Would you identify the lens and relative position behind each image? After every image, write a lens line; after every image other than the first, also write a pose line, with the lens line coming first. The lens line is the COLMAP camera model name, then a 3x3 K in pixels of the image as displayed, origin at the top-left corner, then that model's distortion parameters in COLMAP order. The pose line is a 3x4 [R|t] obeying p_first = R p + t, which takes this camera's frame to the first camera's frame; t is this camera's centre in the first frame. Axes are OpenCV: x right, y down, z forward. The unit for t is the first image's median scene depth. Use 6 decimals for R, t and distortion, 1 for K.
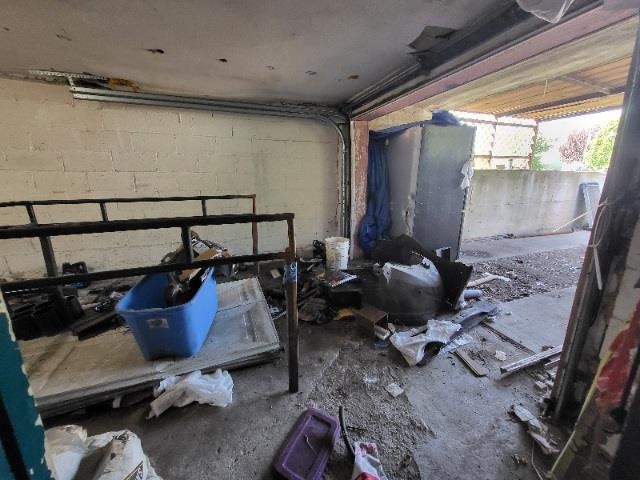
lens RADIAL K [[250.6, 0, 317.6], [0, 250.6, 235.8], [0, 0, 1]] dist [0.001380, 0.000024]
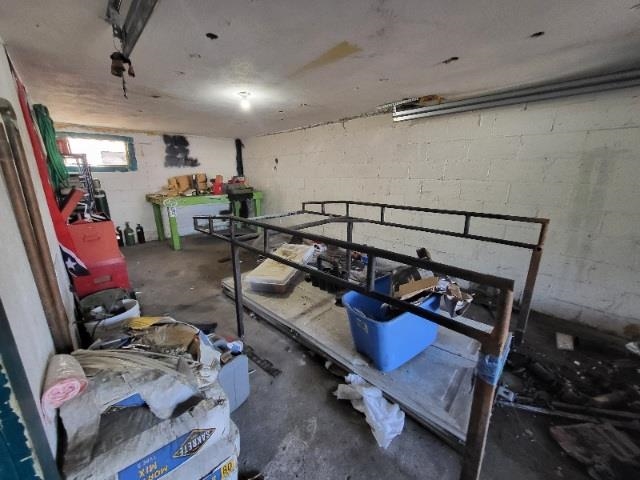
lens RADIAL K [[254.7, 0, 319.2], [0, 254.7, 231.8], [0, 0, 1]] dist [-0.007644, -0.000428]
pose [[0.404418, 0.208639, -0.890458, 0.161328], [-0.208899, 0.968966, 0.132158, -0.126796], [0.890397, 0.132569, 0.435452, 0.226111]]
